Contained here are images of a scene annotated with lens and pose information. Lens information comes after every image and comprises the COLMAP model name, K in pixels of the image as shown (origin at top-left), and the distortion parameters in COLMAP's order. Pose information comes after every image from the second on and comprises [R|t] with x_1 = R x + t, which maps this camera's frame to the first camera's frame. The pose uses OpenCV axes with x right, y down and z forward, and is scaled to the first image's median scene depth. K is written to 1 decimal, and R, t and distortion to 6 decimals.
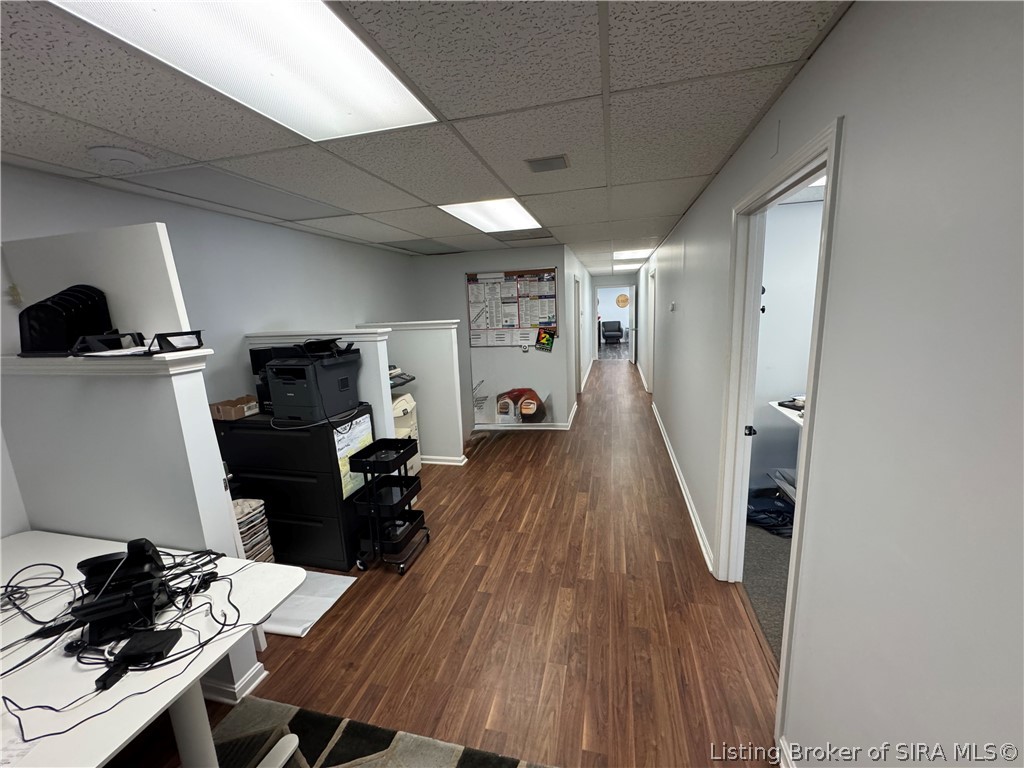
lens RADIAL K [[409.3, 0, 512.9], [0, 409.3, 384.5], [0, 0, 1]] dist [-0.001301, -0.000807]
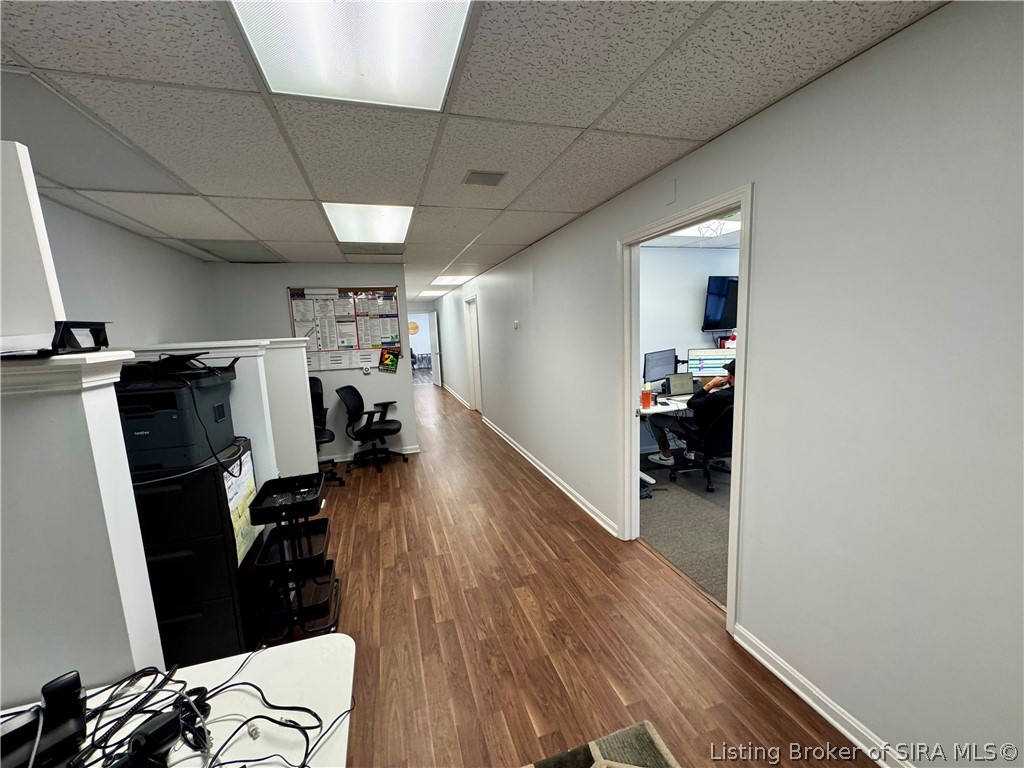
lens RADIAL K [[409.3, 0, 512.2], [0, 409.3, 384.6], [0, 0, 1]] dist [-0.001301, -0.000807]
pose [[0.853376, -0.064241, 0.517323, -0.321630], [0.101484, 0.993864, -0.043990, 0.032880], [-0.511323, 0.090040, 0.854659, 0.079931]]
